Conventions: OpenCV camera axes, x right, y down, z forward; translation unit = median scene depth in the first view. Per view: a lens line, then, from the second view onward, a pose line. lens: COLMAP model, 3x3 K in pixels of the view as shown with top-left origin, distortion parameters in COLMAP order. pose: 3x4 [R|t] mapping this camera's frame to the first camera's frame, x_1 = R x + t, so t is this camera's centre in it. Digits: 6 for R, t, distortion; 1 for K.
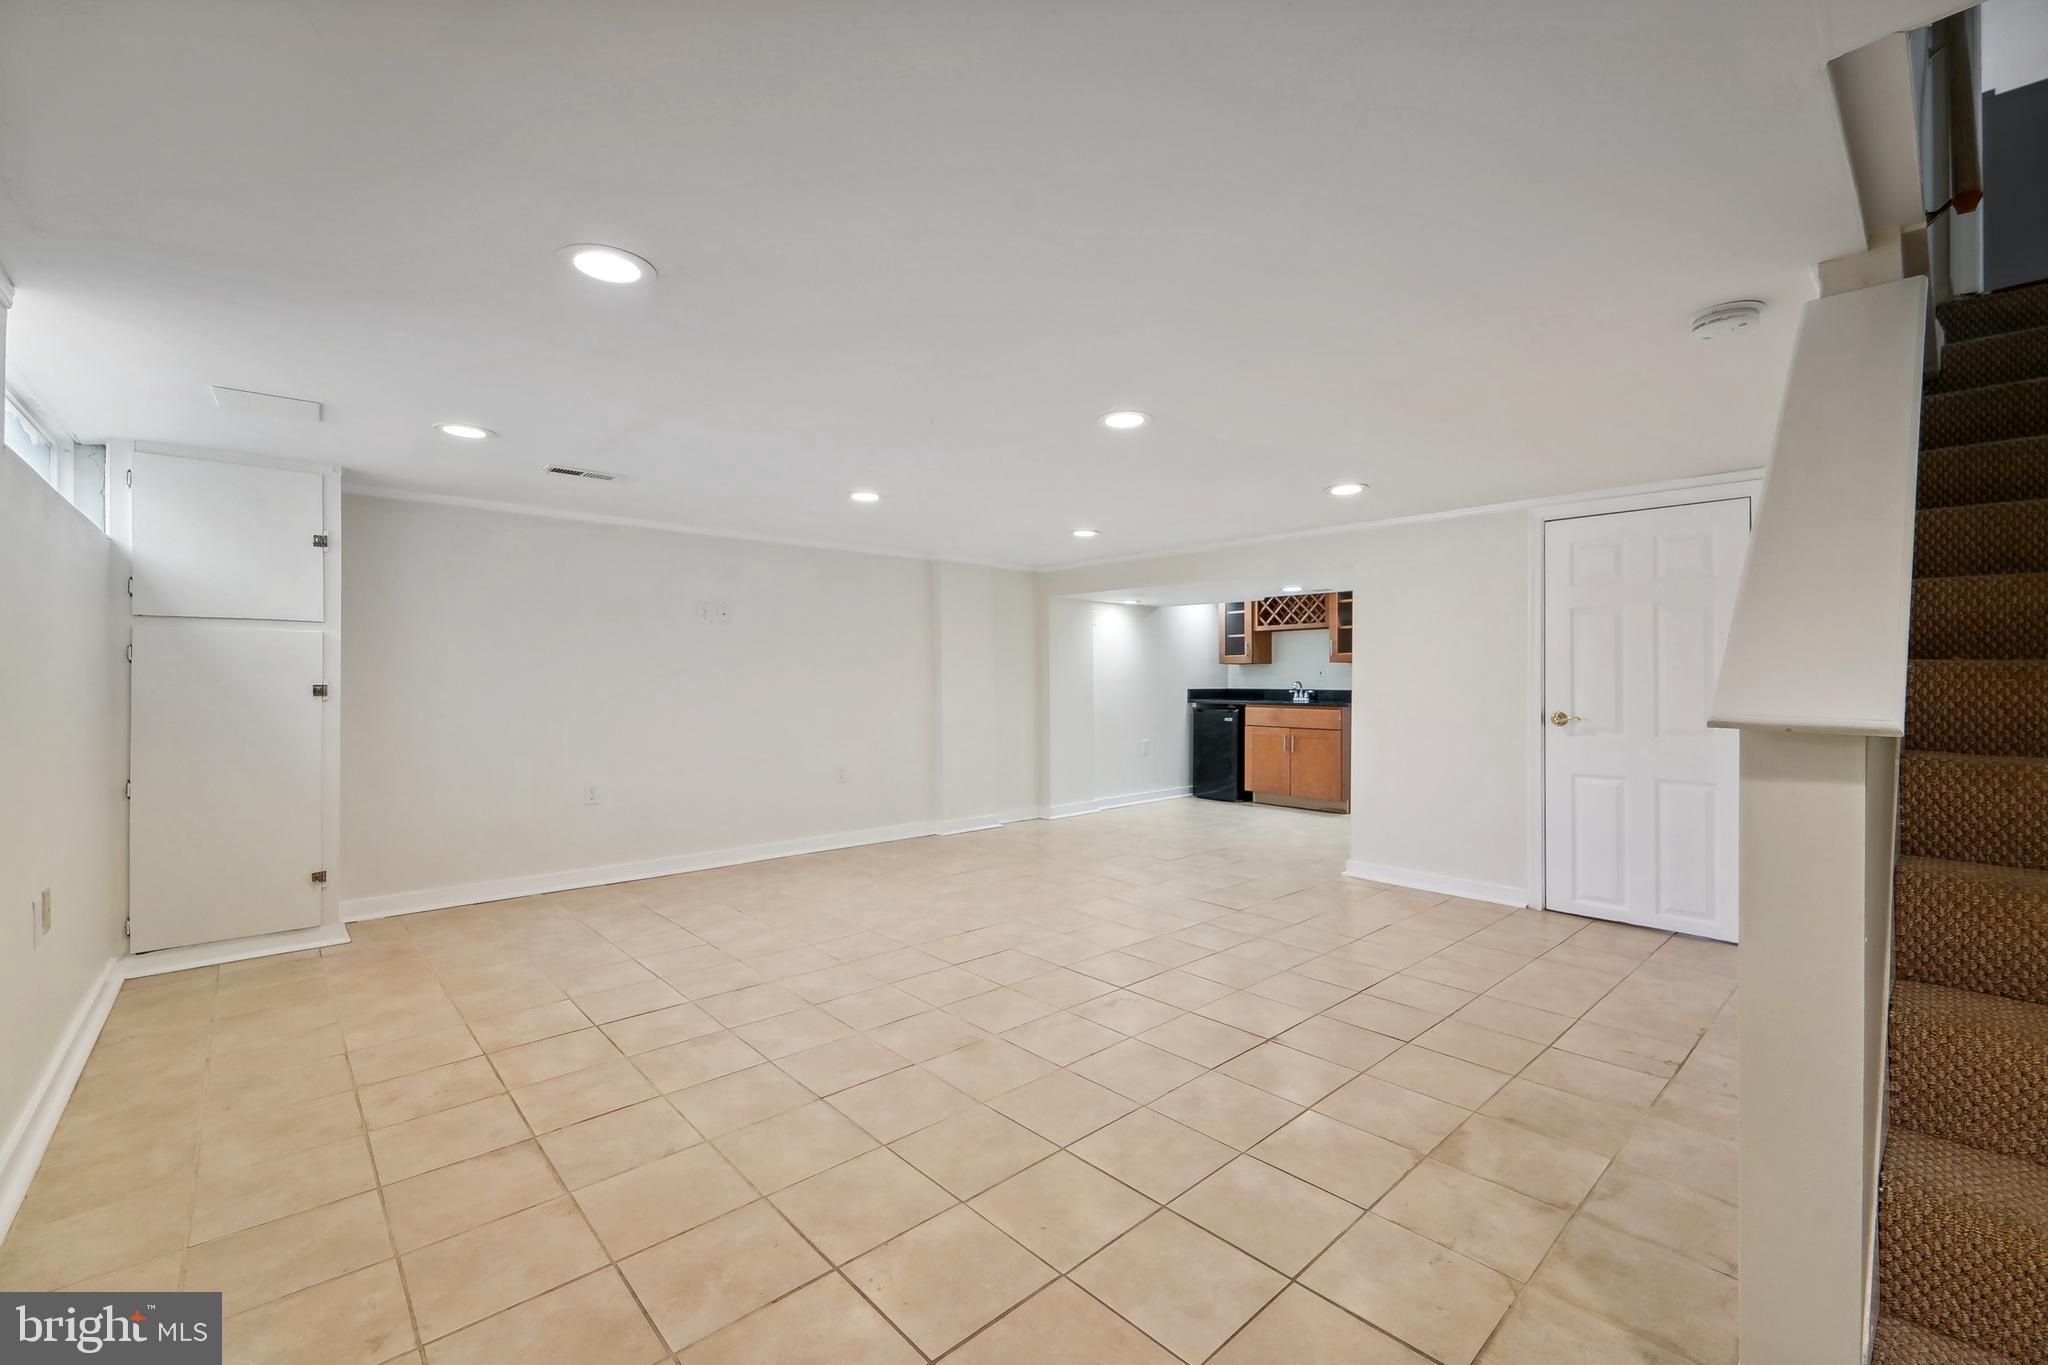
lens RADIAL K [[839.8, 0, 1035.4], [0, 839.8, 673.1], [0, 0, 1]] dist [-0.000130, -0.000353]
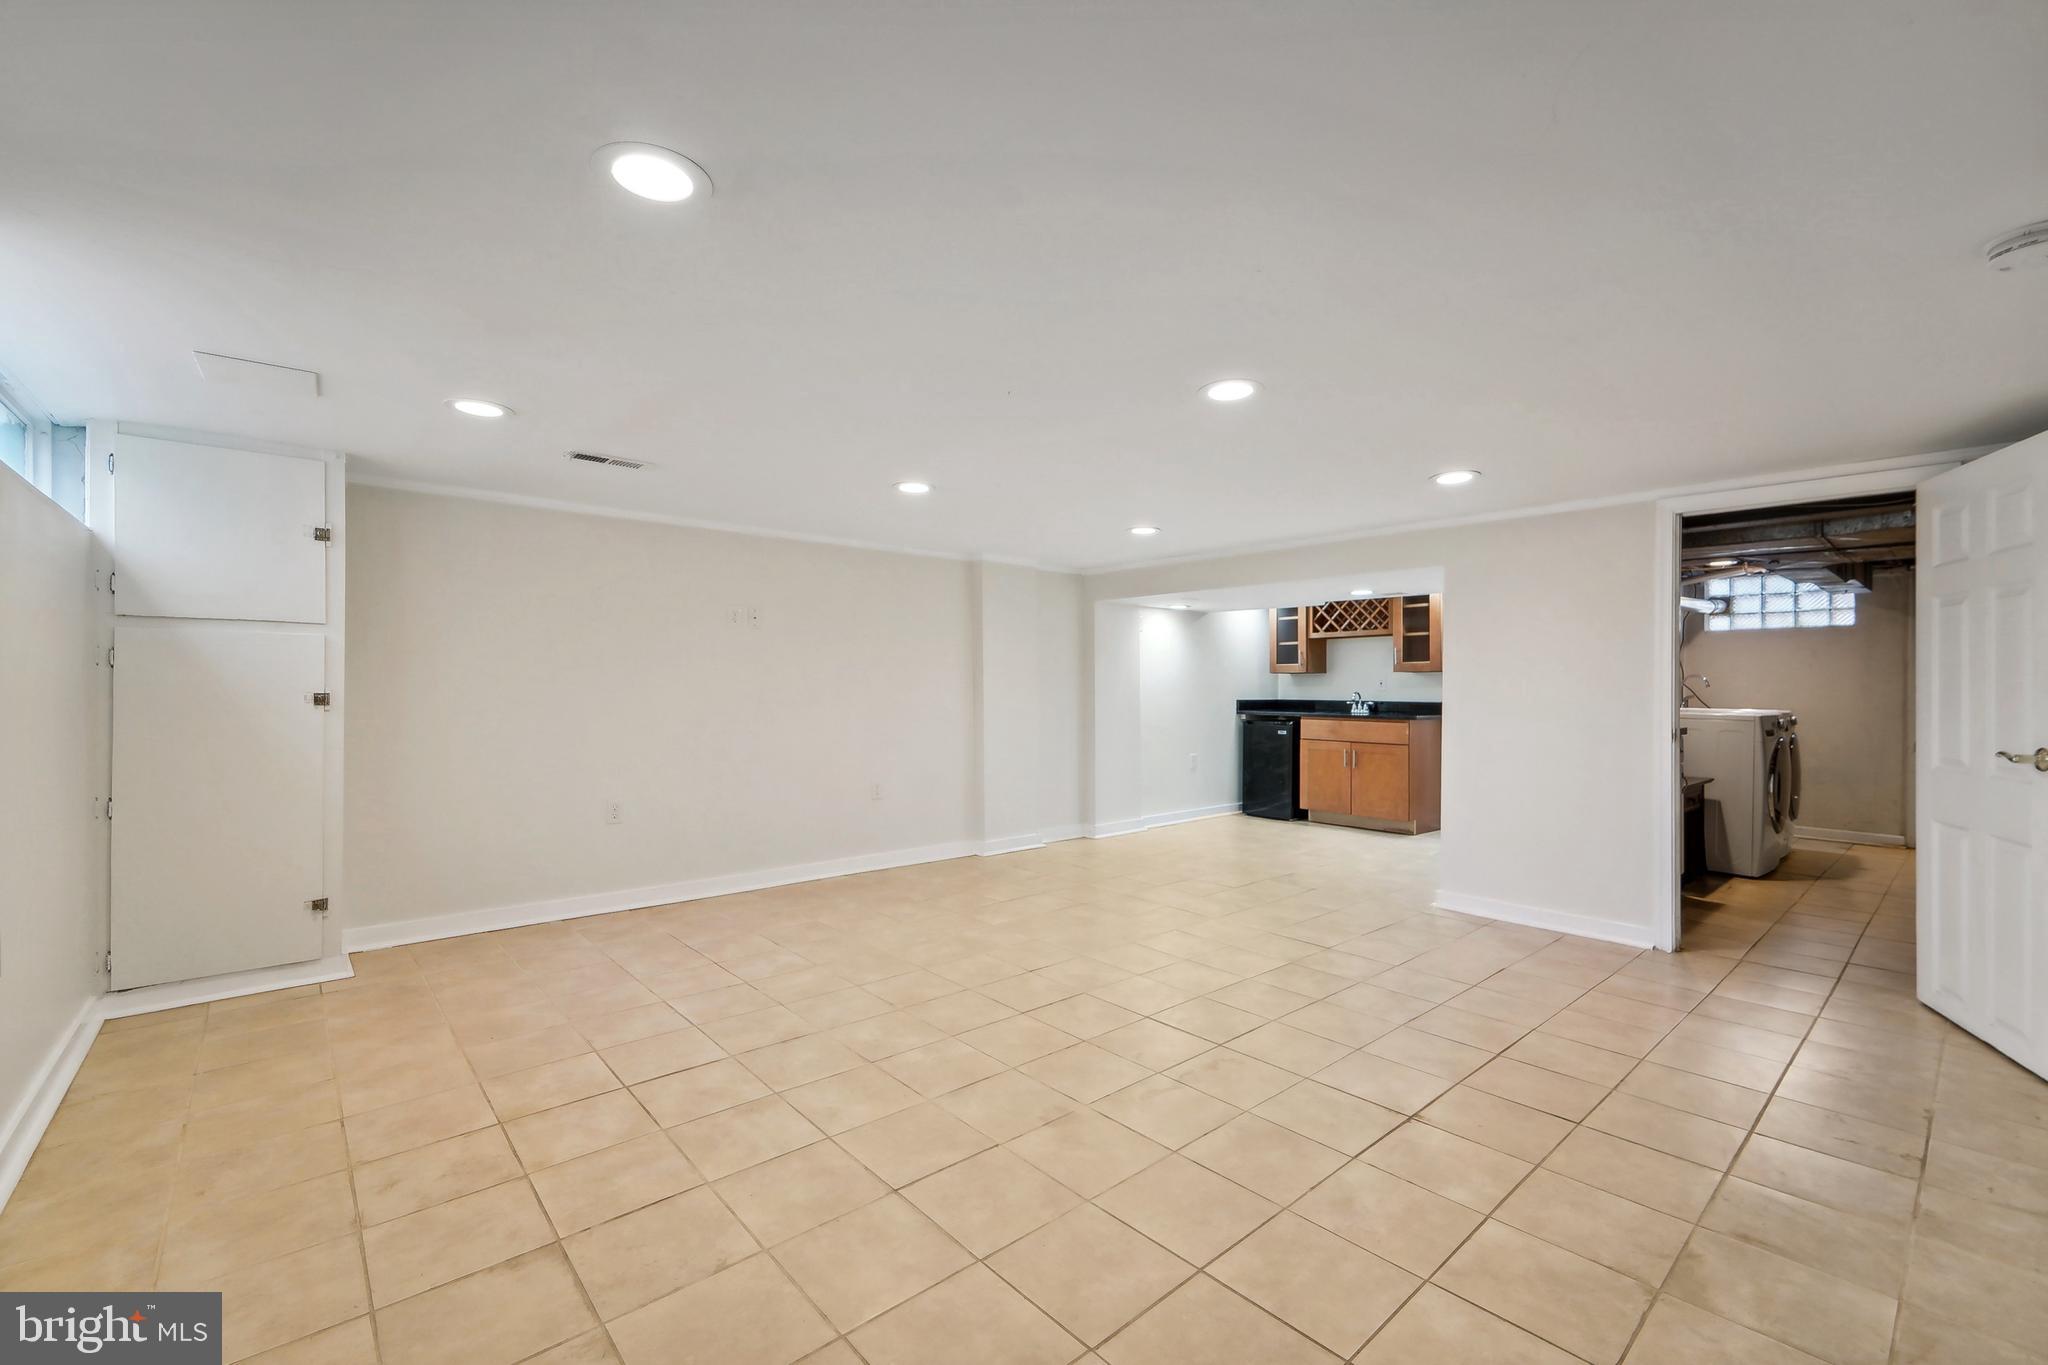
lens RADIAL K [[850.2, 0, 1030.0], [0, 850.2, 683.0], [0, 0, 1]] dist [0.001142, -0.000016]
pose [[0.999720, 0.003677, -0.023381, -0.074250], [-0.003639, 0.999992, 0.001677, -0.001513], [0.023387, -0.001591, 0.999725, 0.112080]]
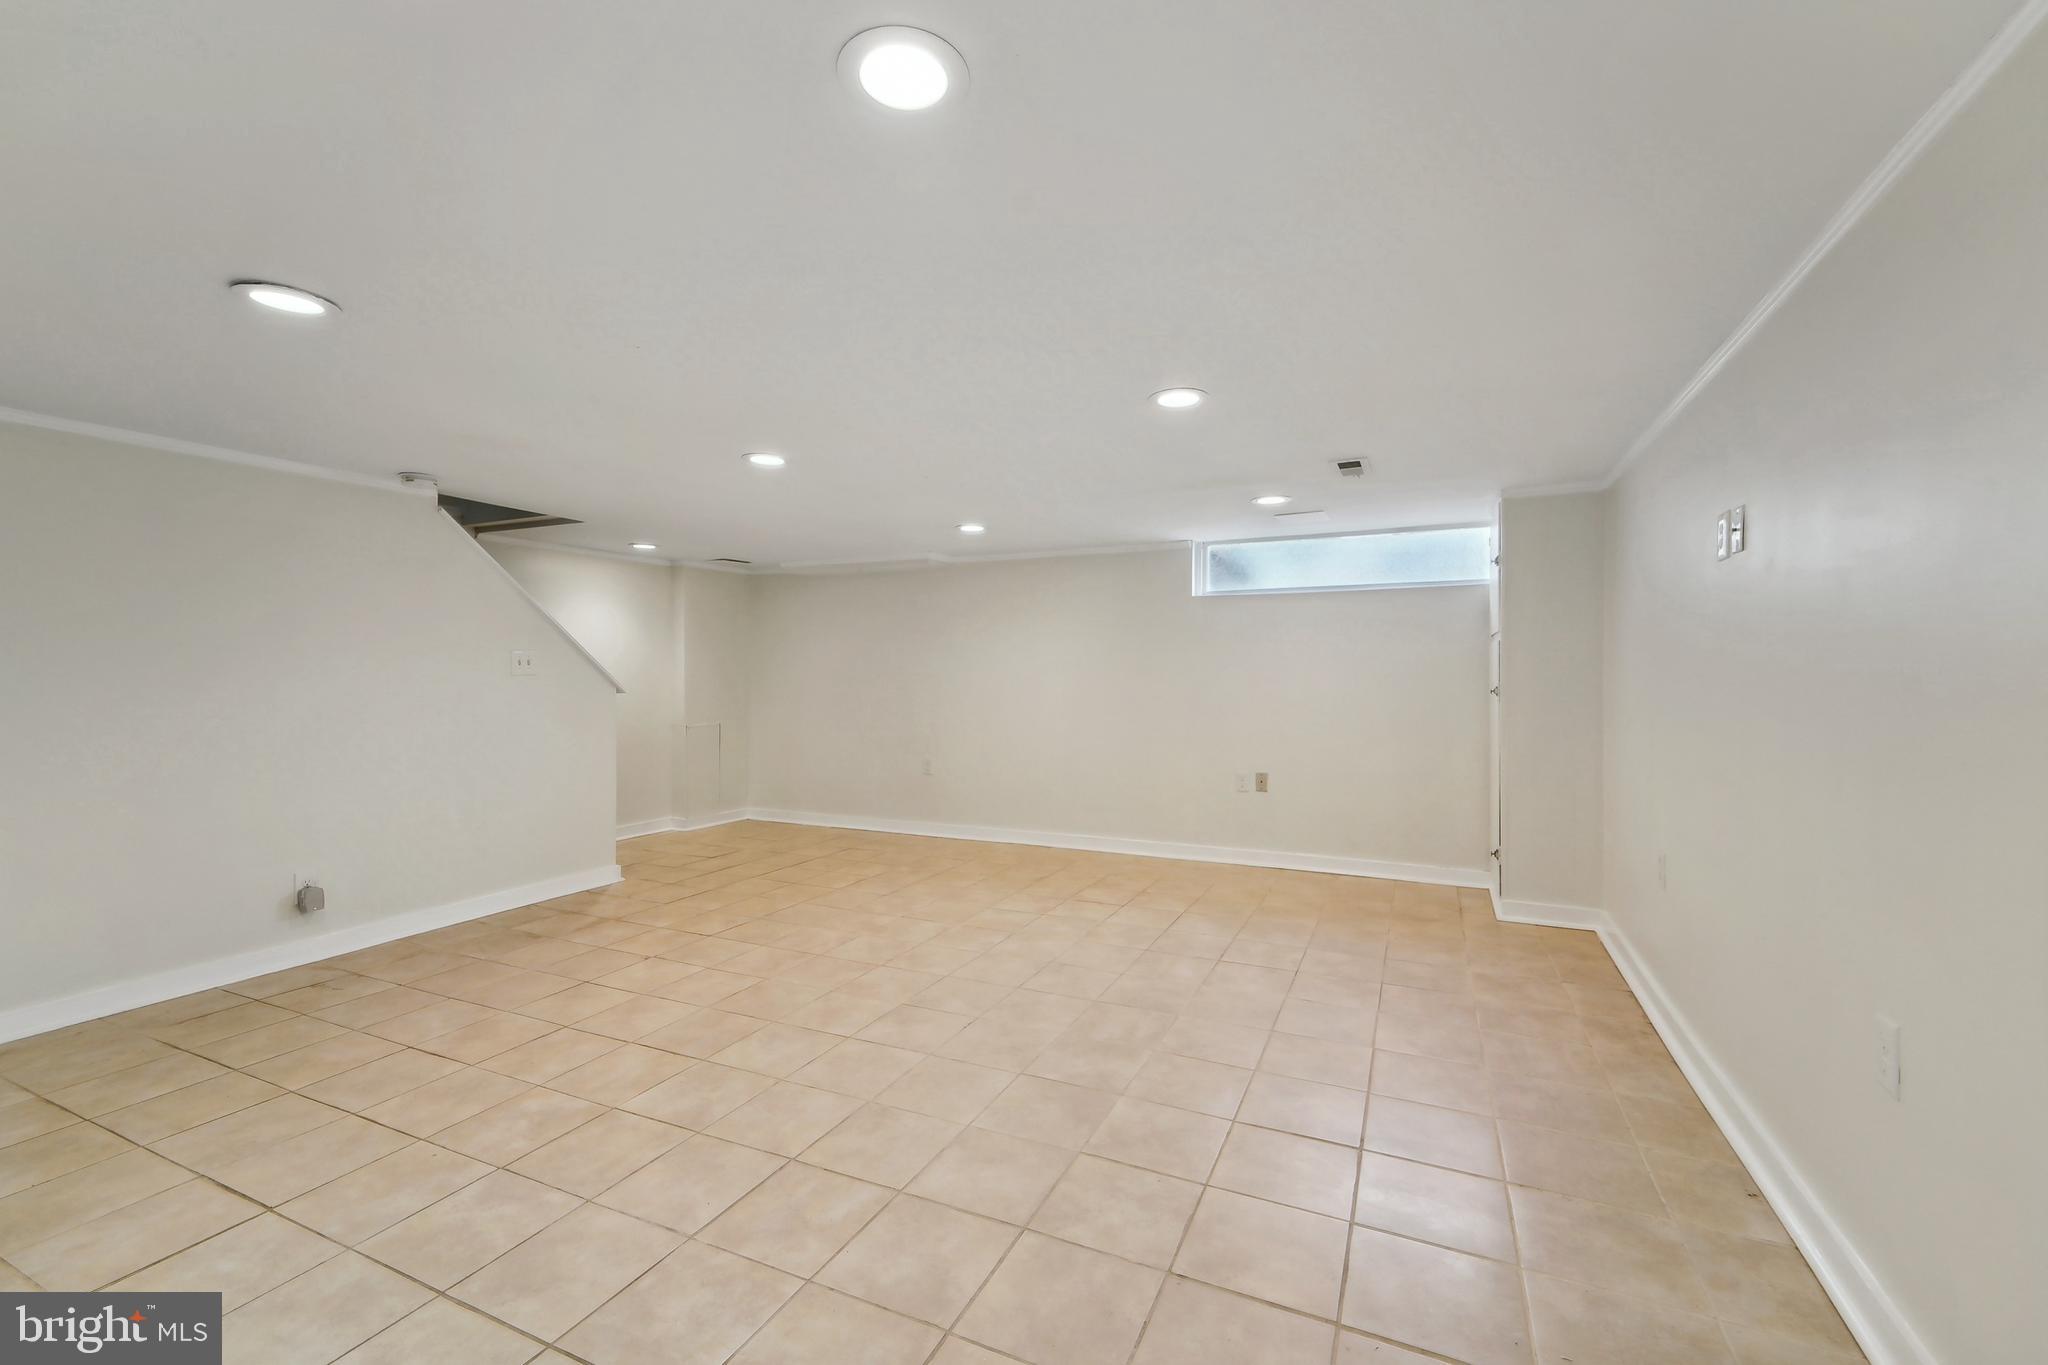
lens RADIAL K [[850.2, 0, 1030.0], [0, 850.2, 683.0], [0, 0, 1]] dist [0.001142, -0.000016]
pose [[-0.928066, 0.002306, -0.372410, 0.189902], [0.003199, 0.999993, -0.001778, 0.010757], [0.372403, -0.002842, -0.928067, 2.073405]]
